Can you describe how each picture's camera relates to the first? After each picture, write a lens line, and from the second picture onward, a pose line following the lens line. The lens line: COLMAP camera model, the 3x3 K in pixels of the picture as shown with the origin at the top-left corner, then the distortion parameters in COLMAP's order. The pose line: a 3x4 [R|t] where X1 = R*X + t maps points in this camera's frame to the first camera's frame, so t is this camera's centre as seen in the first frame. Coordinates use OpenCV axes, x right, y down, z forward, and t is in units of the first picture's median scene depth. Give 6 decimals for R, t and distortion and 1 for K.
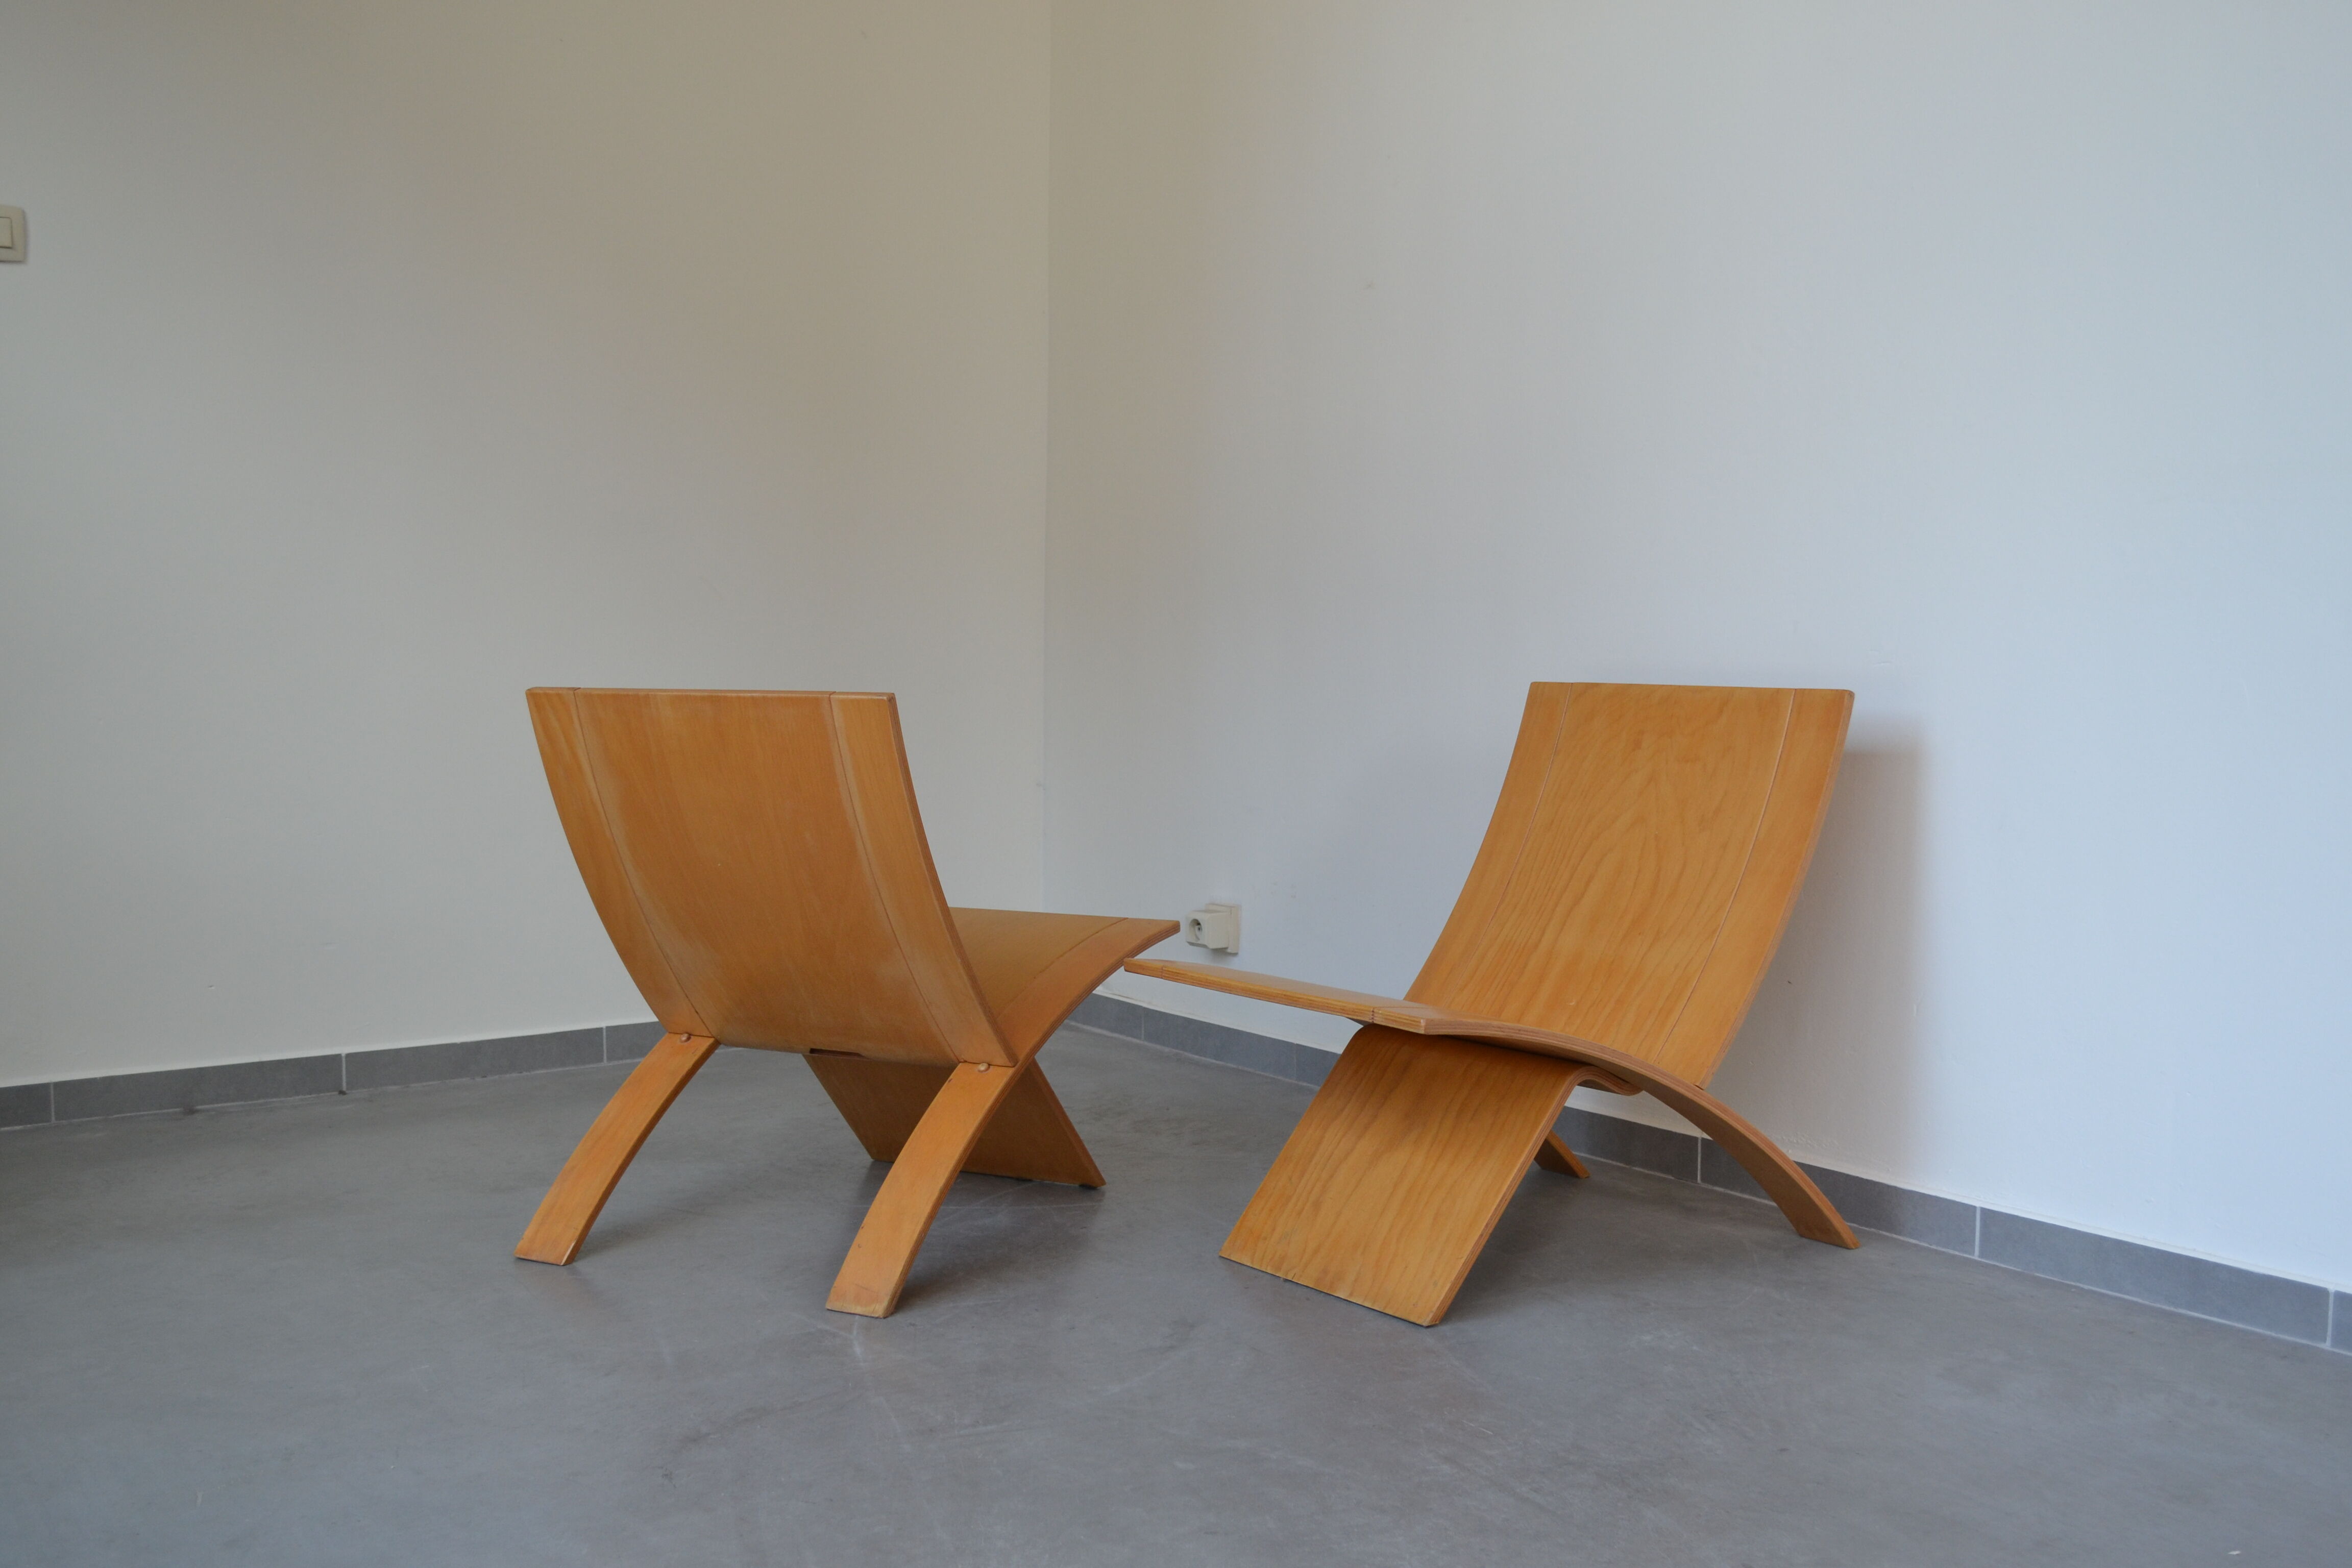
lens RADIAL K [[2431.5, 0, 1180.6], [0, 2431.5, 788.0], [0, 0, 1]] dist [-0.069678, 0.000000]
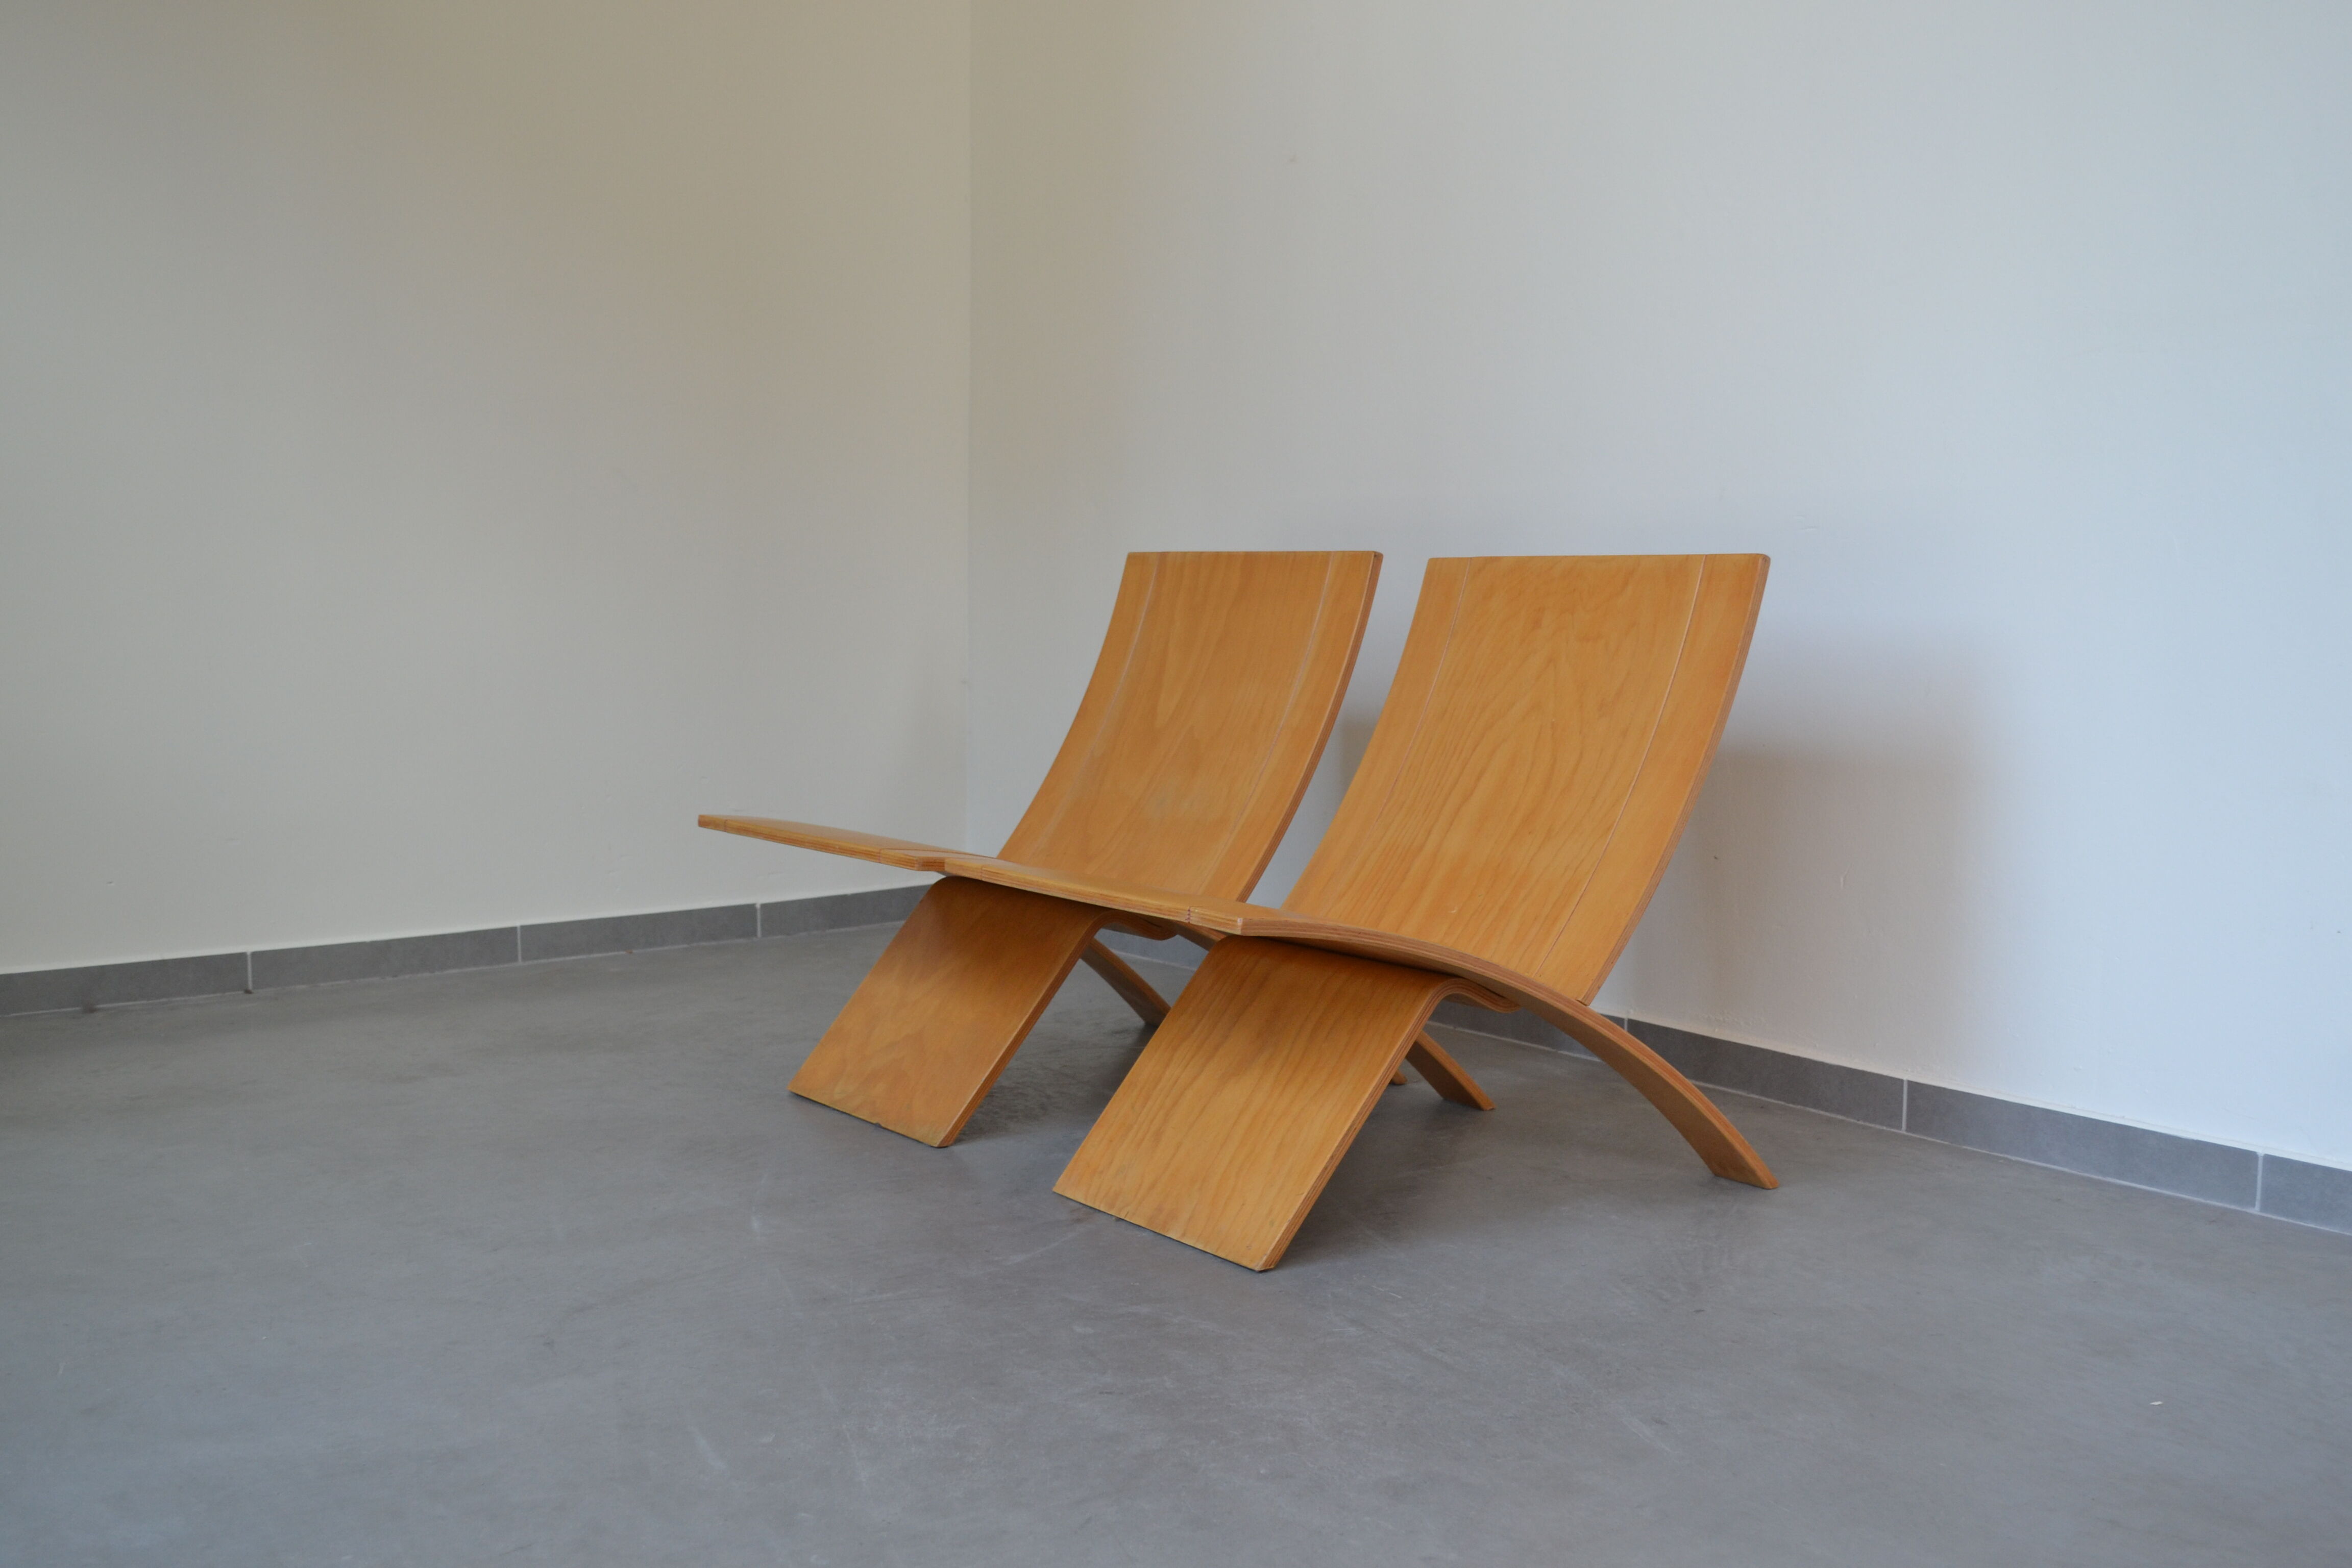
lens RADIAL K [[2431.5, 0, 1169.9], [0, 2431.5, 784.0], [0, 0, 1]] dist [-0.069678, 0.000000]
pose [[0.999467, 0.000485, -0.032631, 0.088167], [0.000061, 0.999860, 0.016752, 0.027904], [0.032634, -0.016745, 0.999327, 0.111218]]
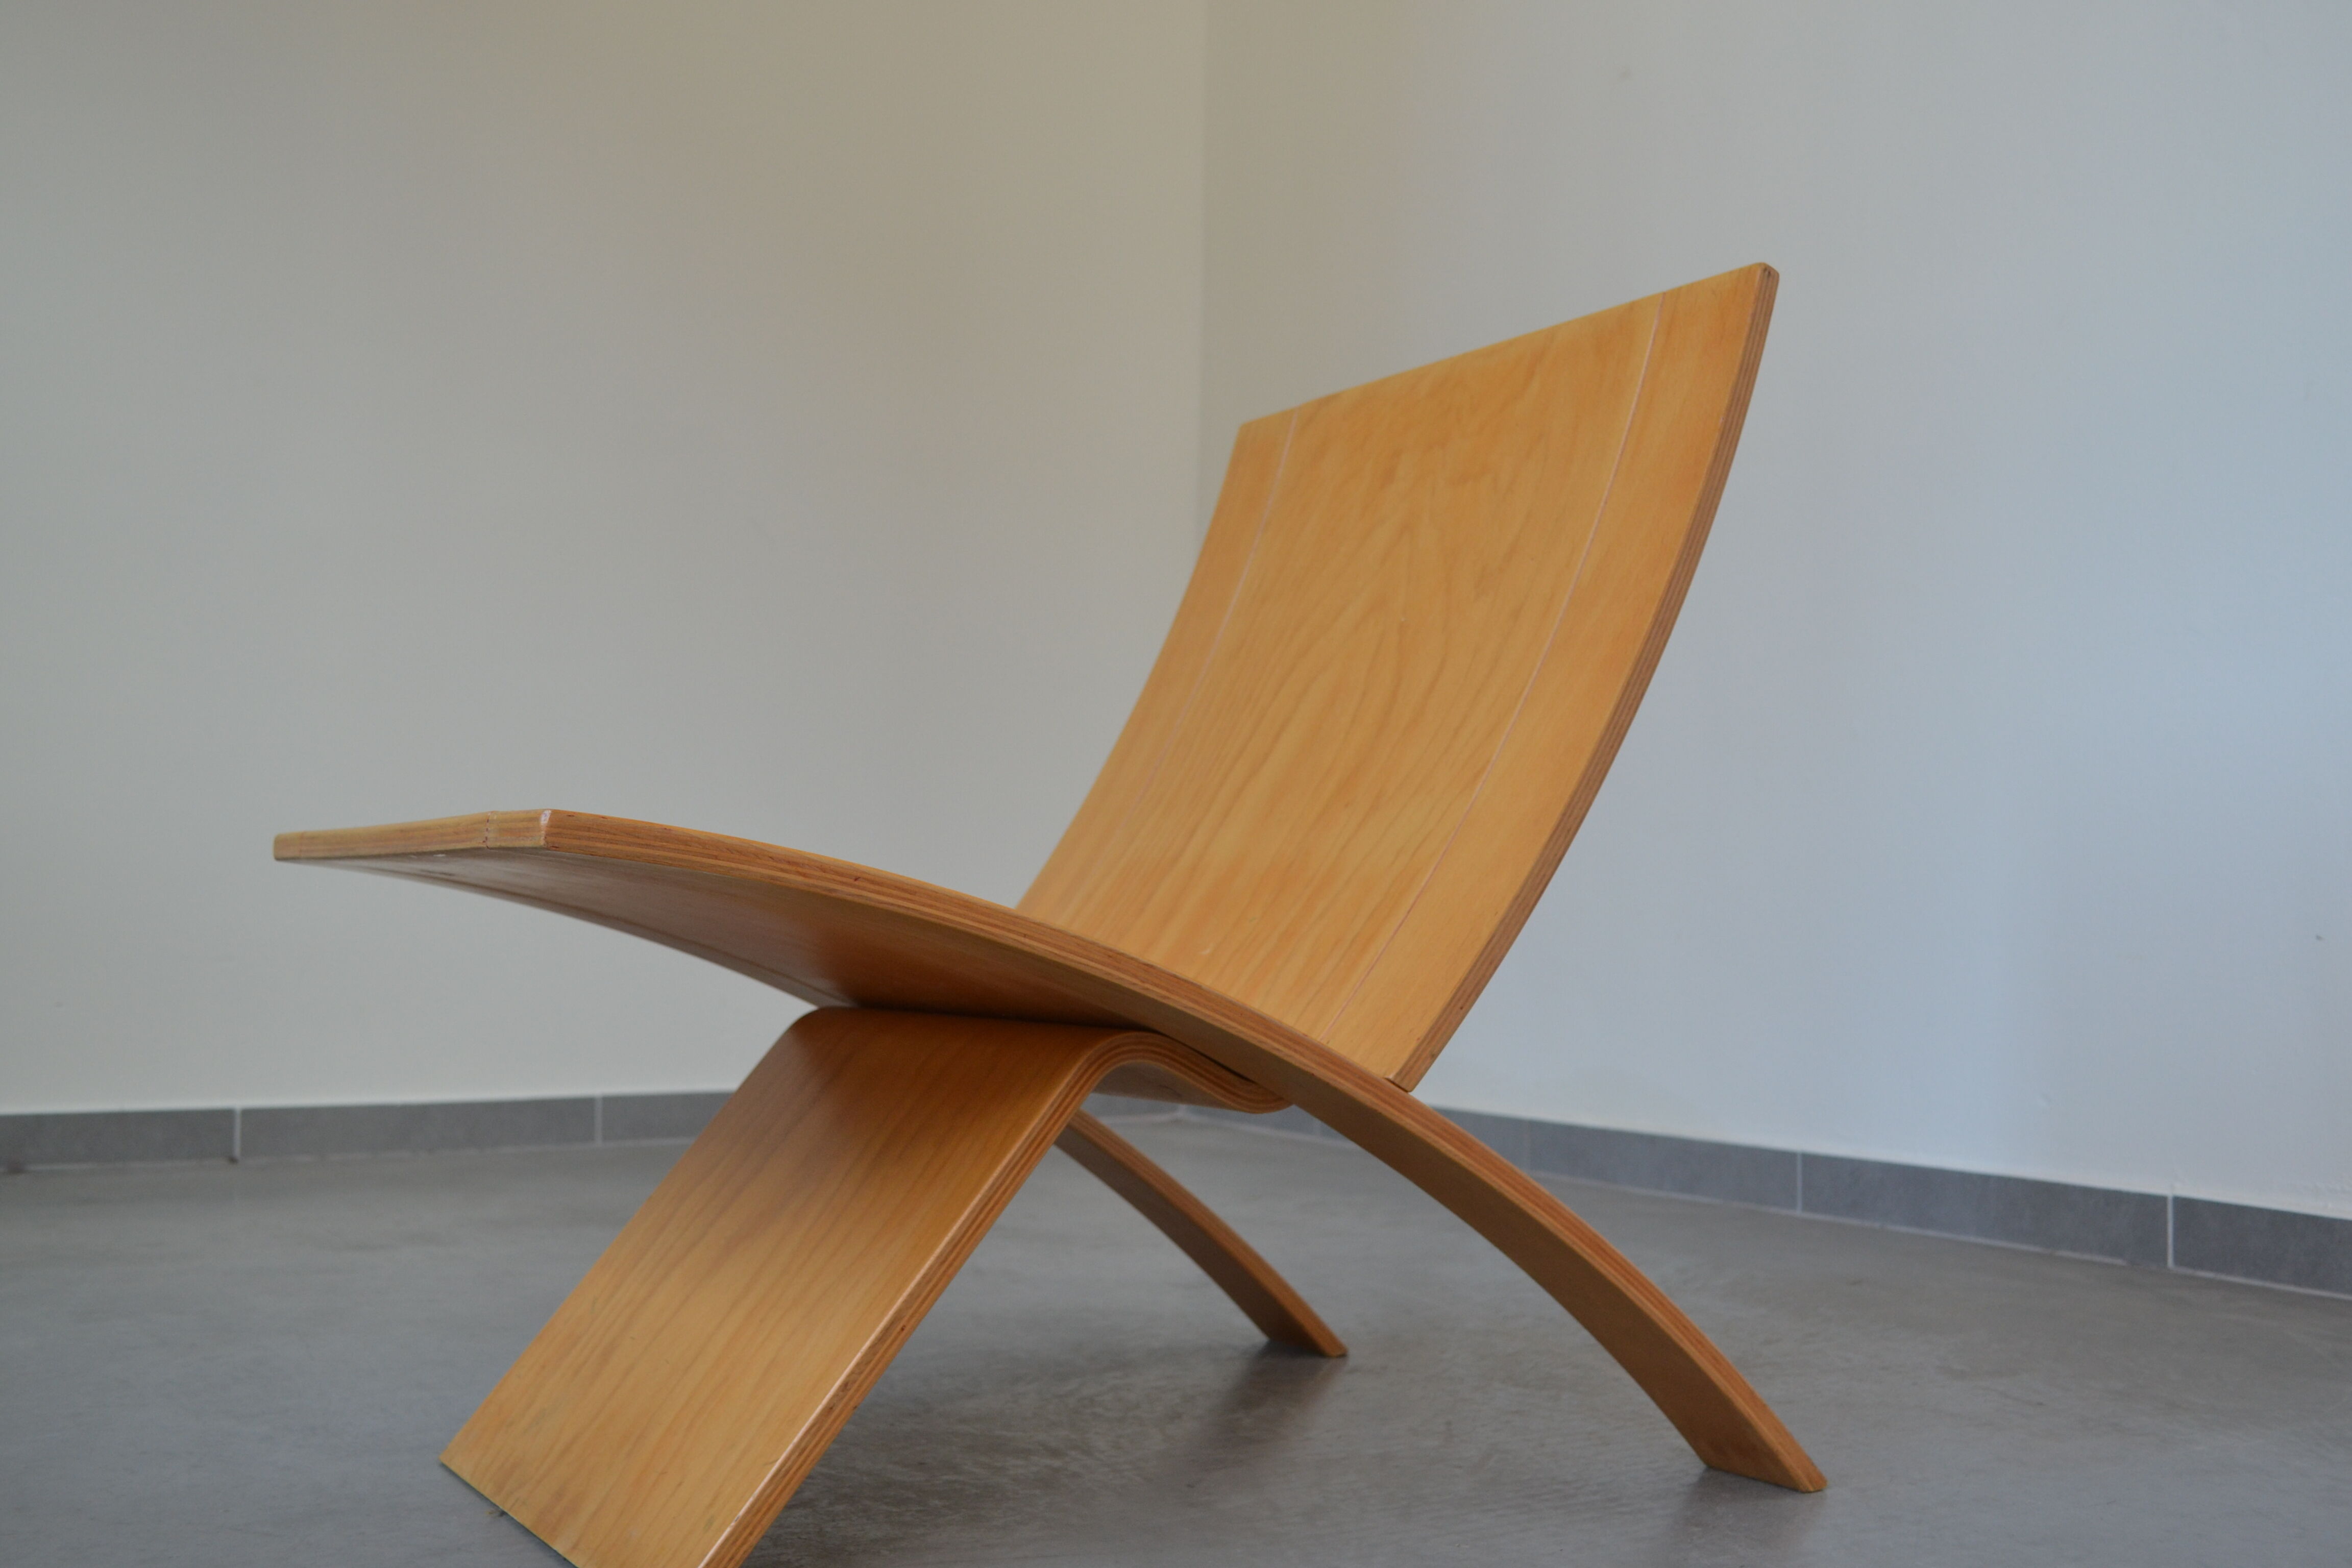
lens RADIAL K [[2431.5, 0, 1176.5], [0, 2431.5, 780.7], [0, 0, 1]] dist [-0.069678, 0.000000]
pose [[0.996277, 0.003200, -0.086153, 0.200328], [-0.014156, 0.991820, -0.126861, 0.118367], [0.085042, 0.127608, 0.988172, 0.531921]]
